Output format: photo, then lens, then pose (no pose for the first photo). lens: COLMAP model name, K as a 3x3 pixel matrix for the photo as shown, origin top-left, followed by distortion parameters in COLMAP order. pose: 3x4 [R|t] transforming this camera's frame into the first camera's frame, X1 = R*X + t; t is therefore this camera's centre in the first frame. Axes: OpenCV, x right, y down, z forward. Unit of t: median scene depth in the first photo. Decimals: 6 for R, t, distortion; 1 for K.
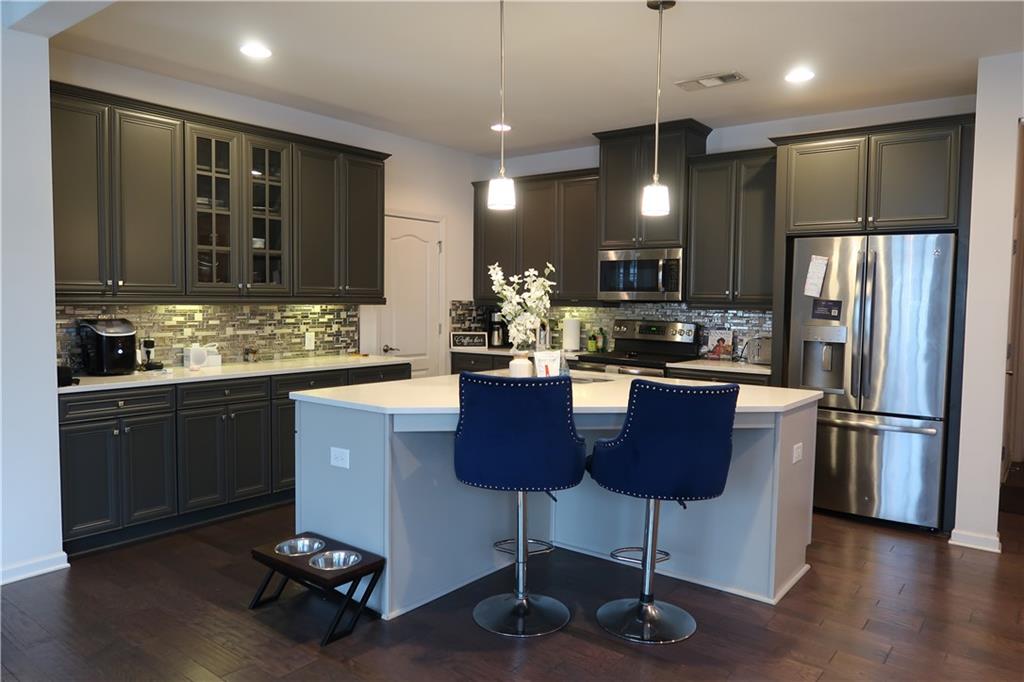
lens RADIAL K [[722.6, 0, 512.0], [0, 722.6, 341.0], [0, 0, 1]] dist [-0.026876, 0.000851]
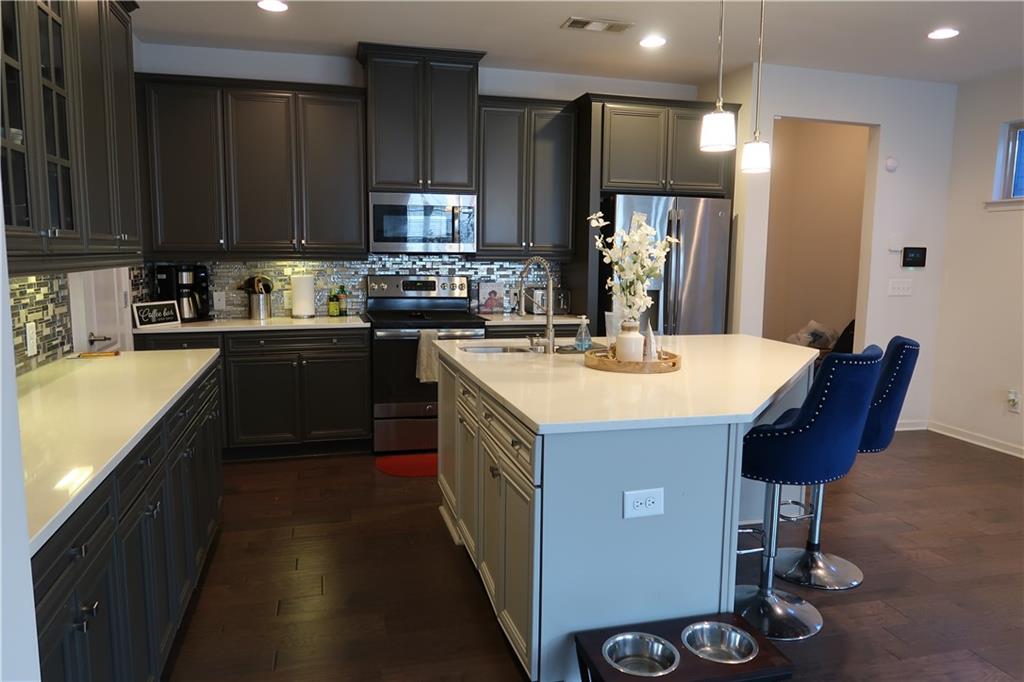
lens RADIAL K [[722.6, 0, 512.0], [0, 722.6, 341.0], [0, 0, 1]] dist [-0.026876, 0.000851]
pose [[0.605229, -0.108660, 0.788600, -0.464060], [0.045515, 0.993743, 0.101995, -0.034653], [-0.794749, -0.025837, 0.606388, 0.390253]]
